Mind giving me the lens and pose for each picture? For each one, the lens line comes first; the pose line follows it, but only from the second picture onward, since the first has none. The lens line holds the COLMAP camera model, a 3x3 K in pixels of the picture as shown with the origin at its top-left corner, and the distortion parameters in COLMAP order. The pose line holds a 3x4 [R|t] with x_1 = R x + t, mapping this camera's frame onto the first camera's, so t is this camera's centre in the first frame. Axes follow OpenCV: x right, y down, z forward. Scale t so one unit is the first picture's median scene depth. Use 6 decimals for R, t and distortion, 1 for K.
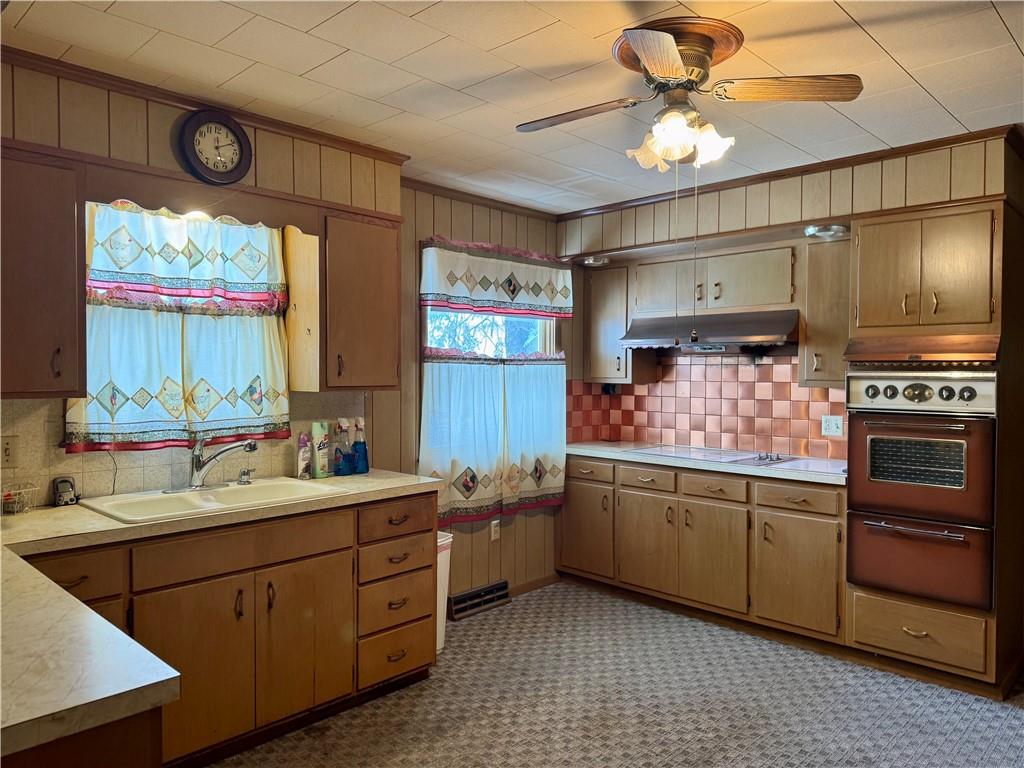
lens RADIAL K [[716.3, 0, 505.6], [0, 716.3, 374.3], [0, 0, 1]] dist [0.074824, -0.083389]
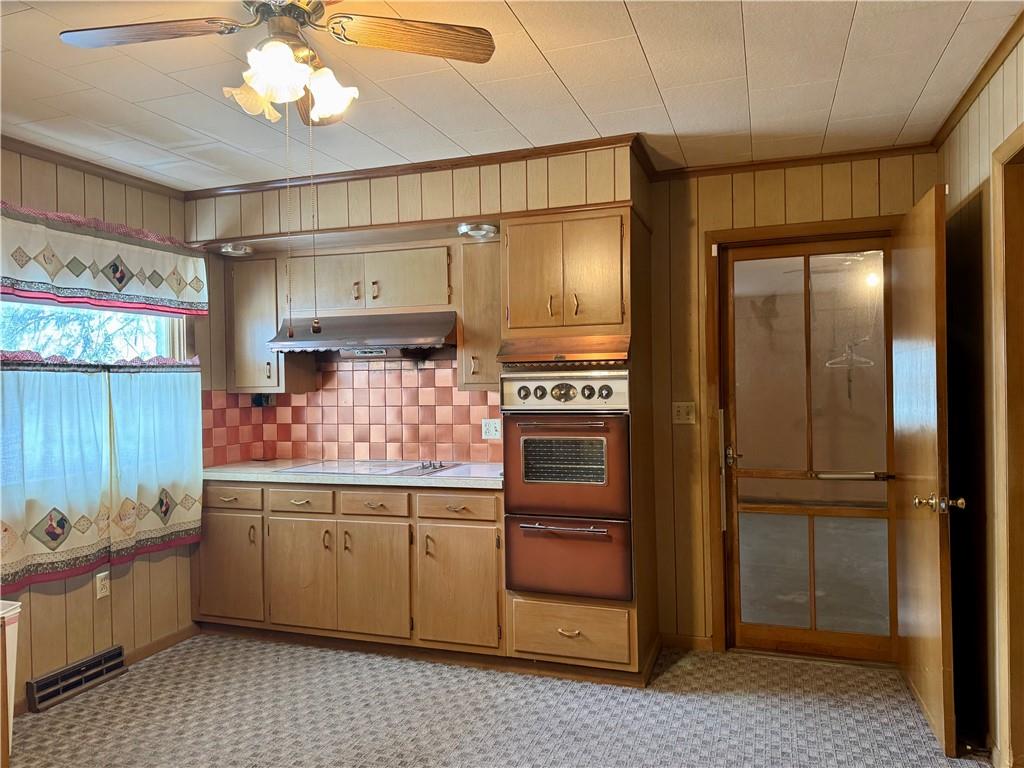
lens RADIAL K [[716.3, 0, 482.7], [0, 716.3, 367.4], [0, 0, 1]] dist [0.074824, -0.083389]
pose [[0.923915, -0.013678, 0.382353, 0.078253], [0.024441, 0.999430, -0.023306, 0.010631], [-0.381816, 0.030878, 0.923722, 0.115325]]
